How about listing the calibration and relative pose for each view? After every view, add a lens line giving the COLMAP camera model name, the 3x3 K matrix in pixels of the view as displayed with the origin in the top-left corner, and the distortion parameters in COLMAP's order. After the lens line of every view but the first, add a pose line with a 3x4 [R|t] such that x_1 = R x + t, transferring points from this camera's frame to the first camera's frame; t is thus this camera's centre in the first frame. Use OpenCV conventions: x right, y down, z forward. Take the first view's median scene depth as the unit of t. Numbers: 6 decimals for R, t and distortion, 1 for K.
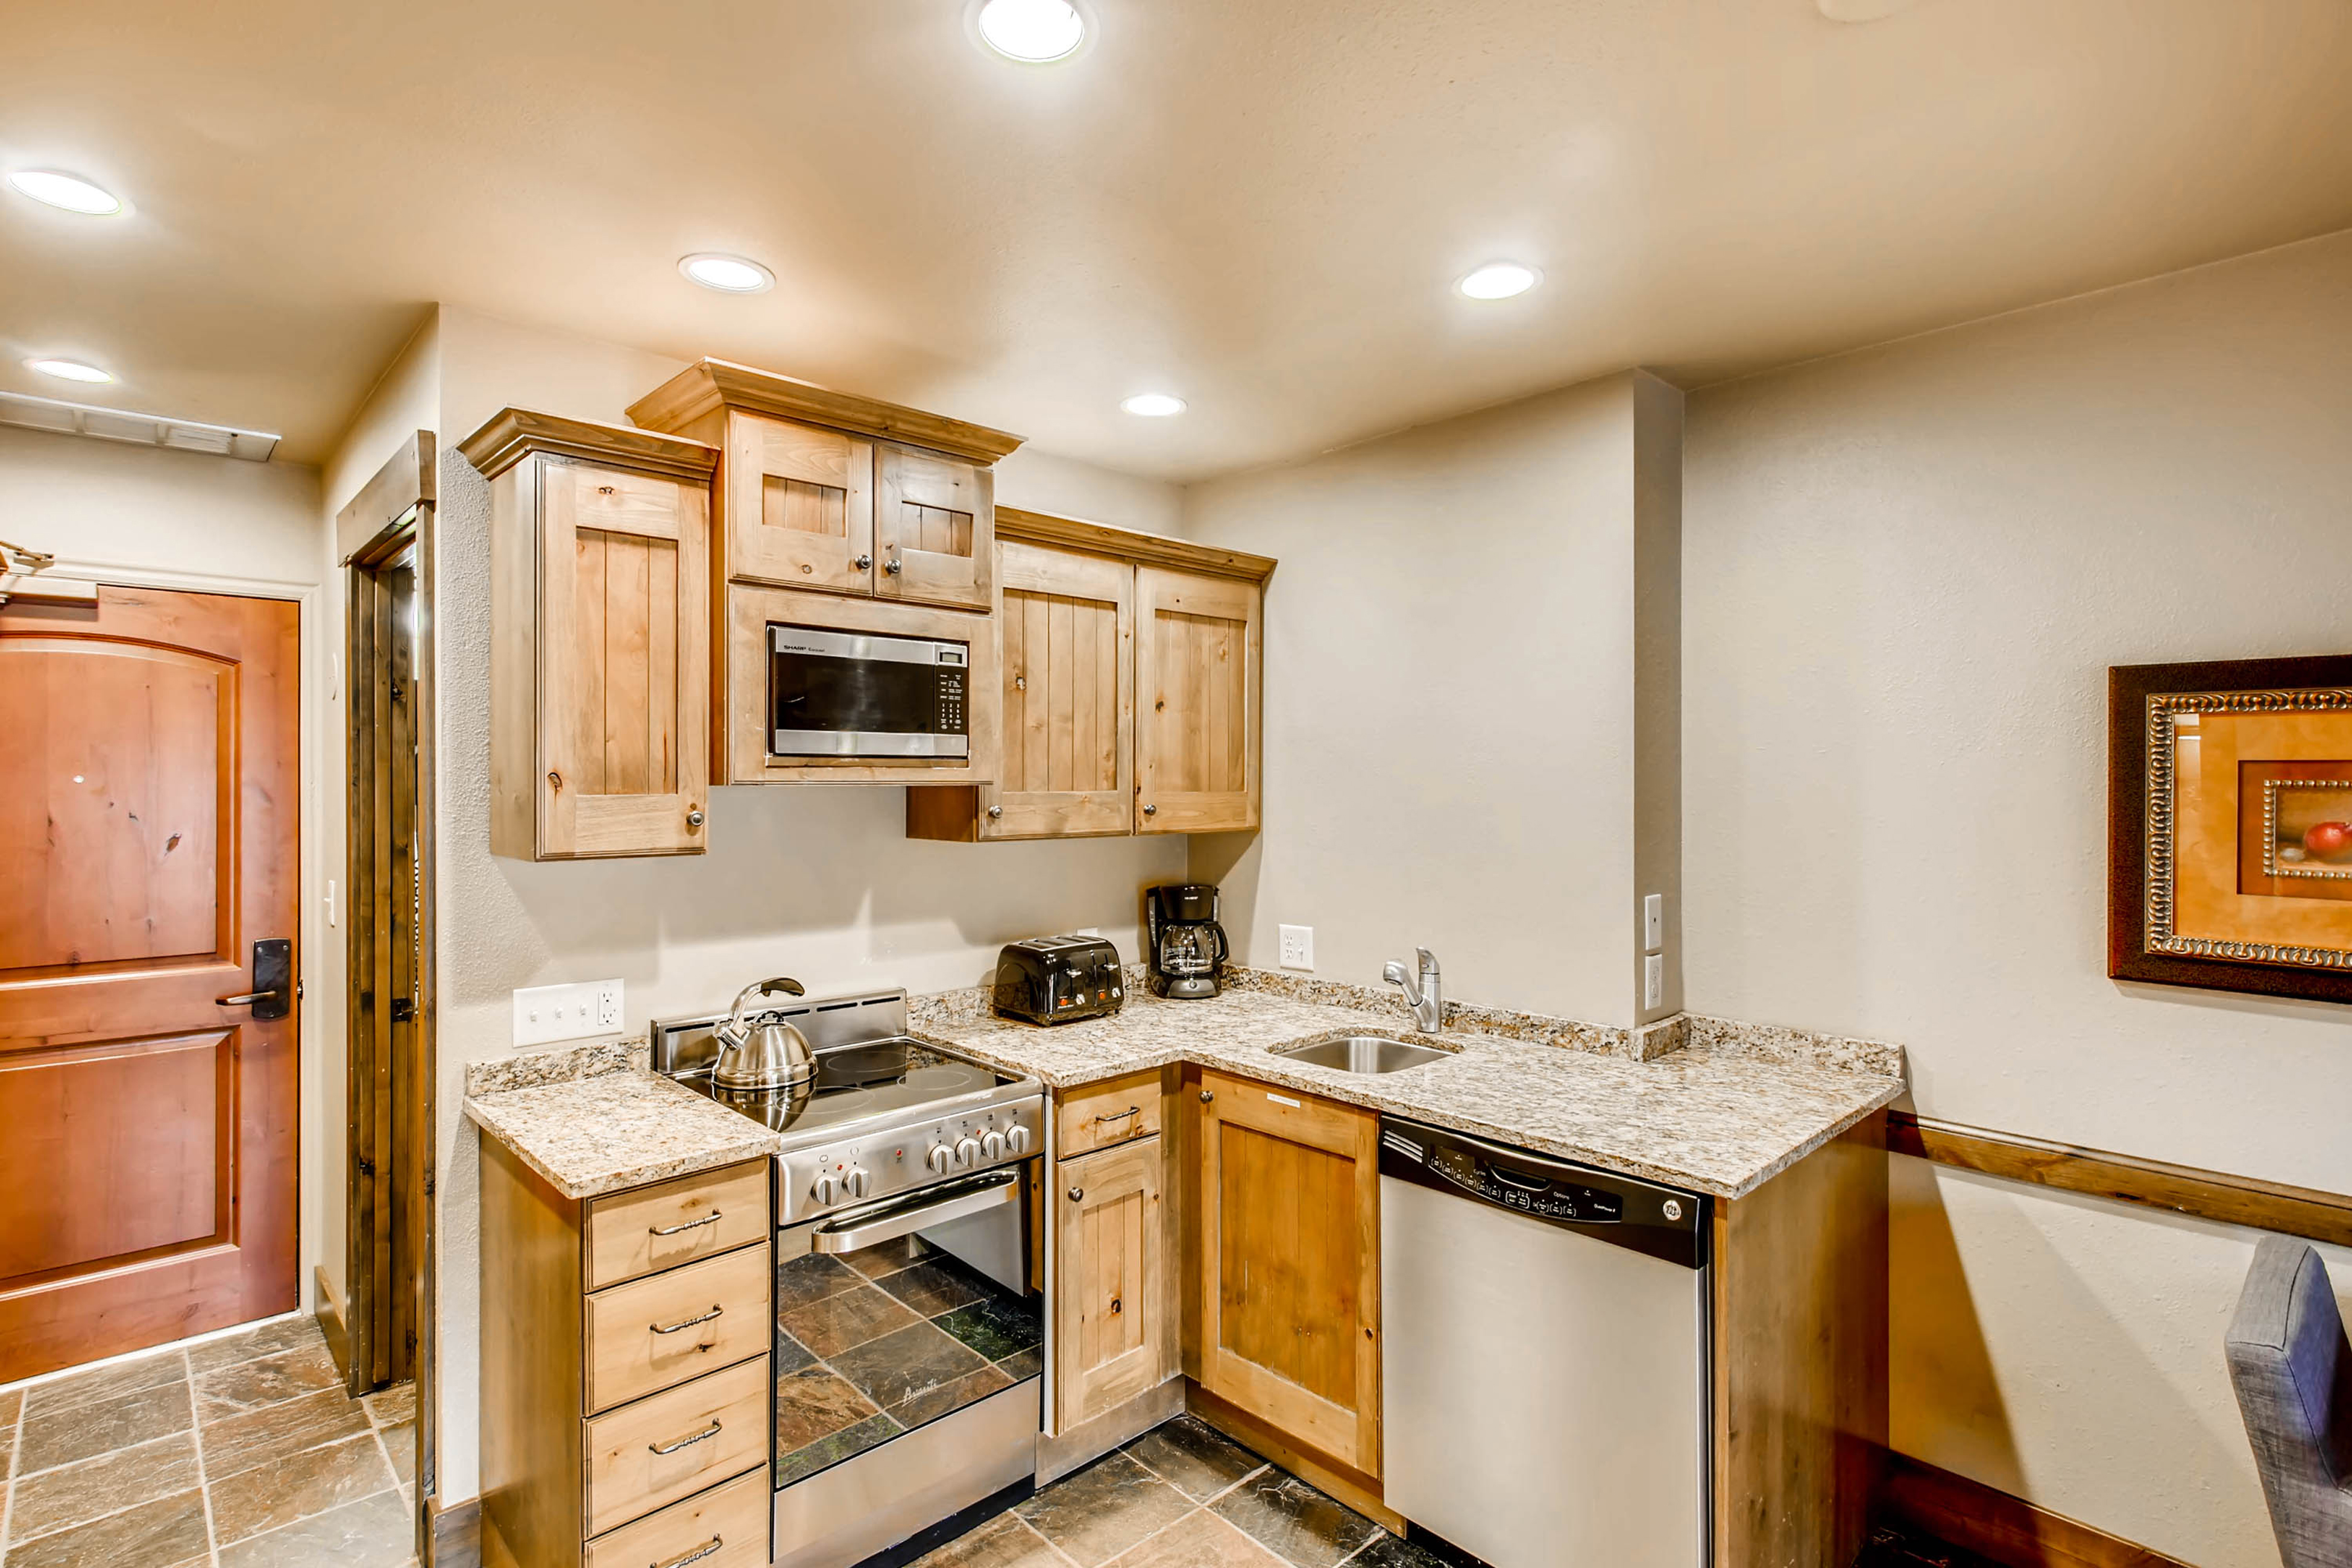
lens RADIAL K [[1142.6, 0, 1175.1], [0, 1142.6, 783.3], [0, 0, 1]] dist [0.001082, 0.000136]
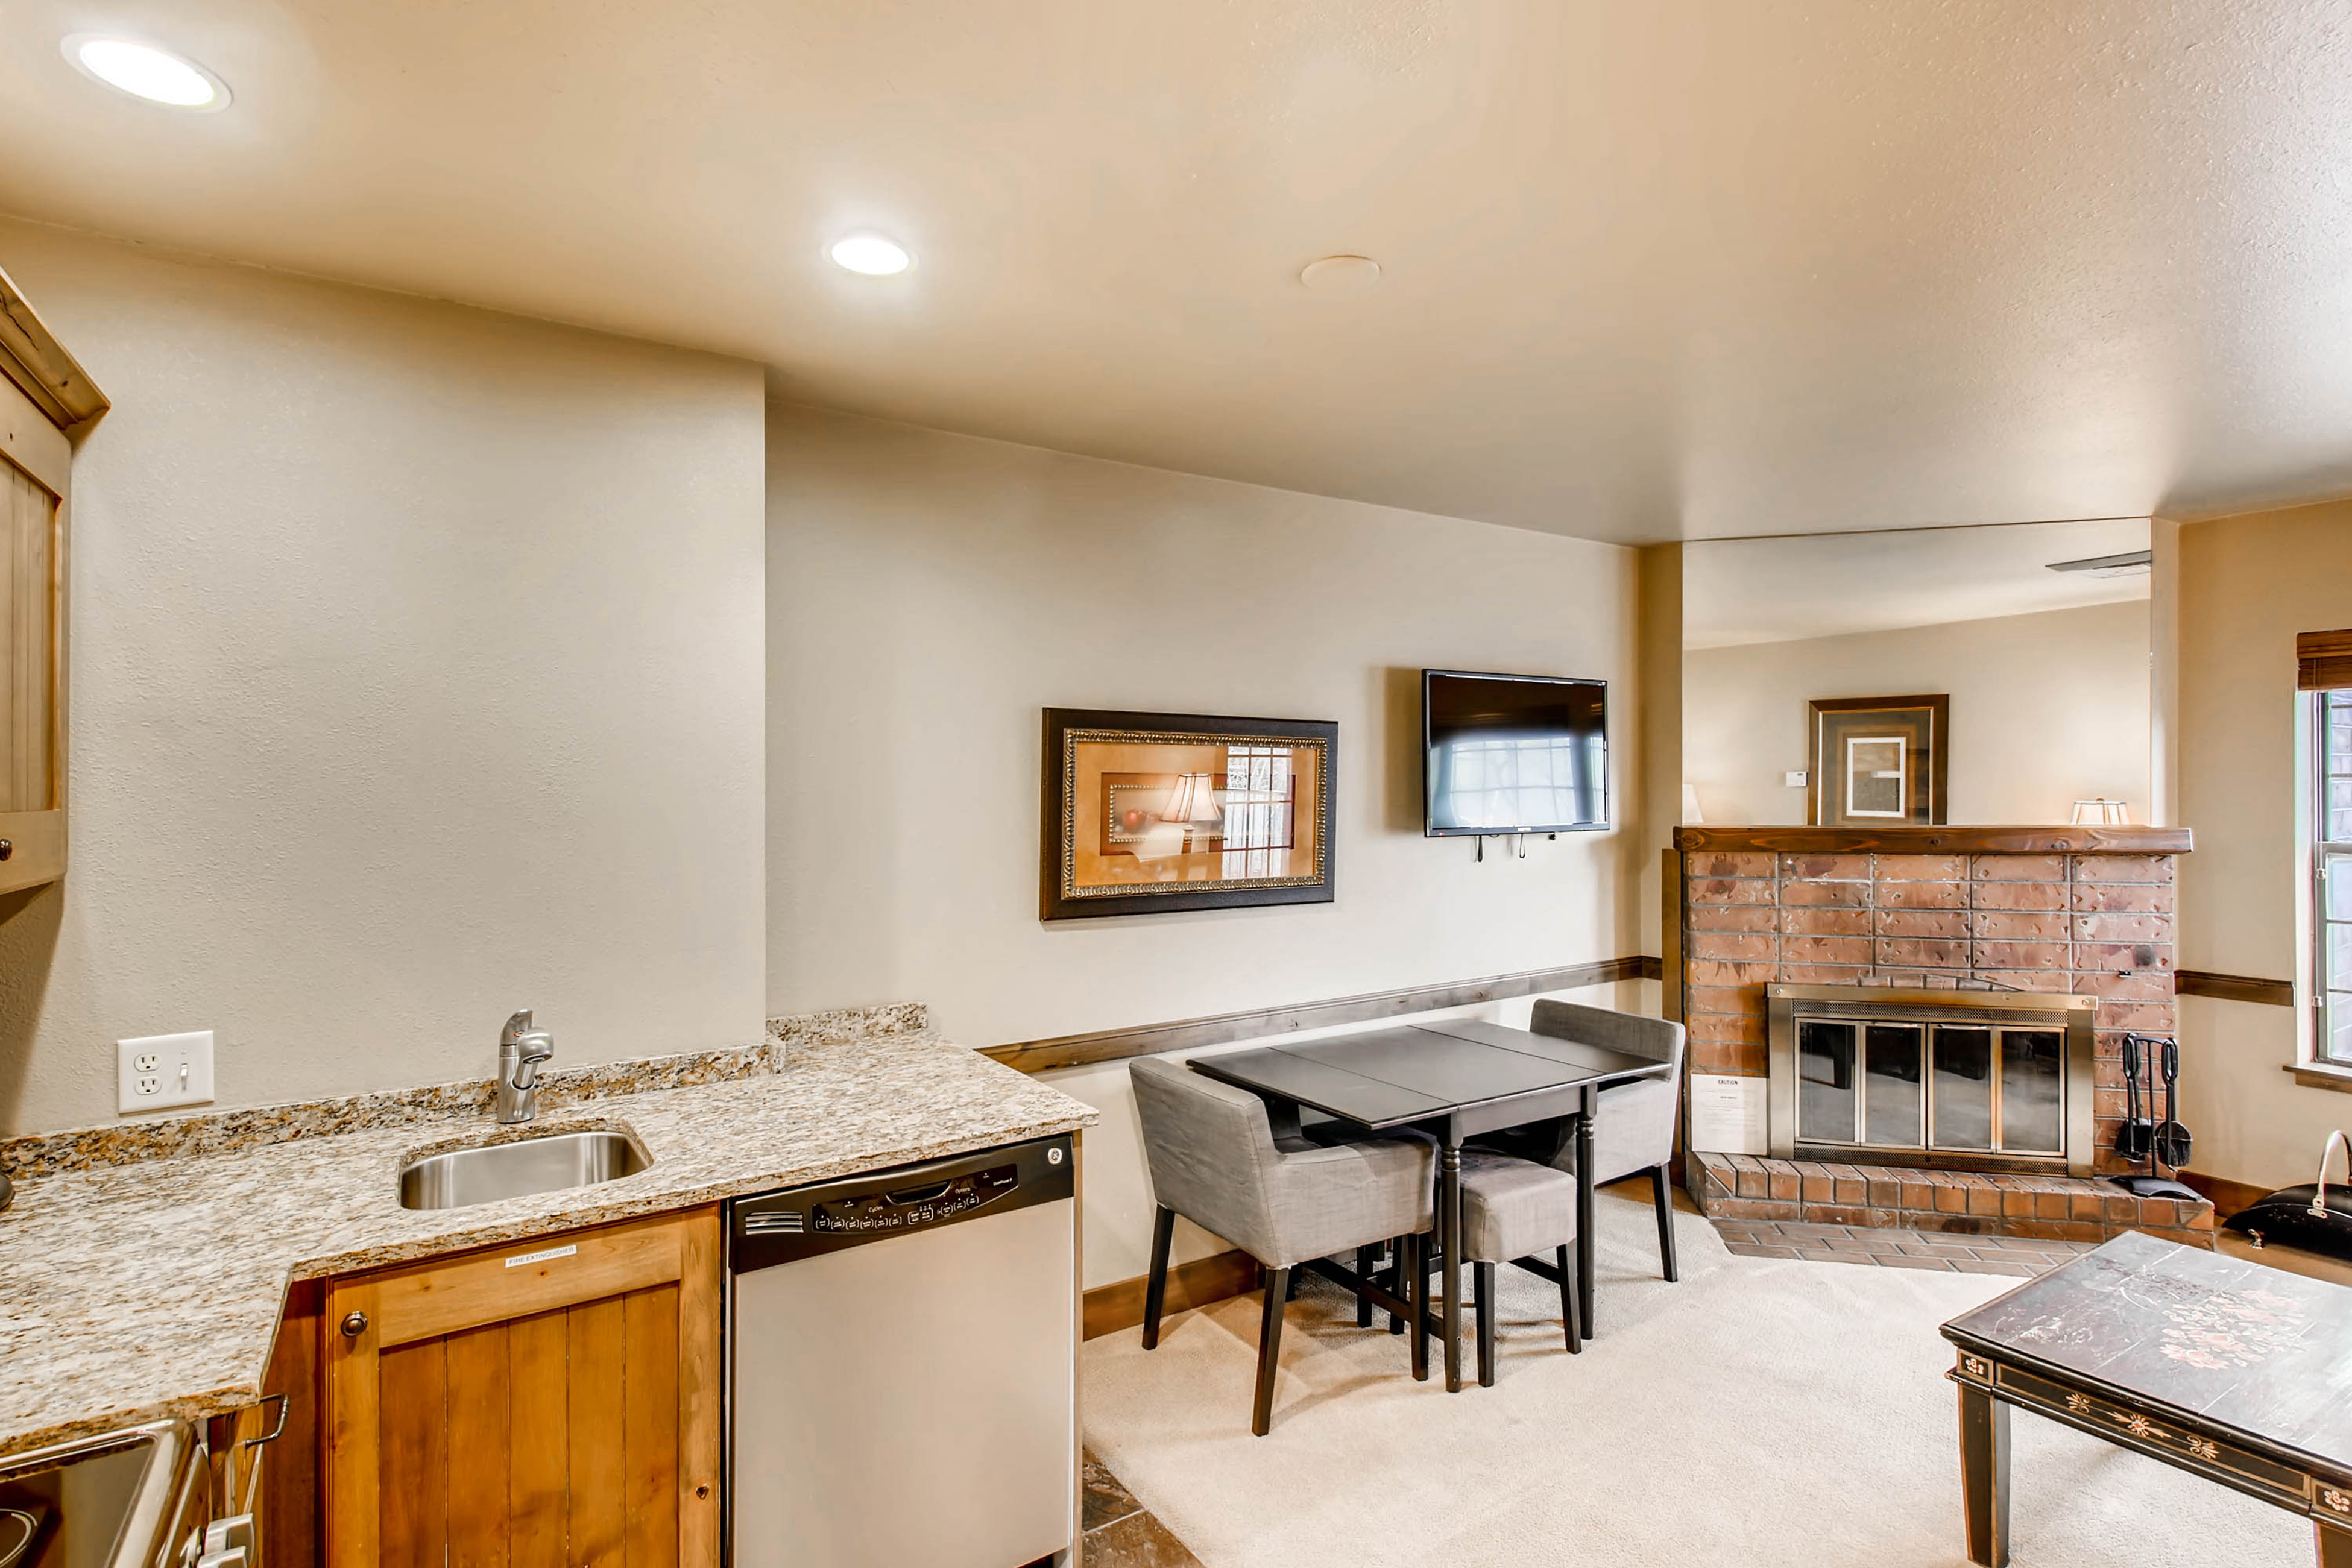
lens RADIAL K [[1142.6, 0, 1181.0], [0, 1142.6, 779.1], [0, 0, 1]] dist [0.001082, 0.000136]
pose [[0.165435, 0.003162, 0.986216, -0.549503], [0.005432, 0.999977, -0.004117, -0.003029], [-0.986206, 0.006038, 0.165414, 0.540681]]
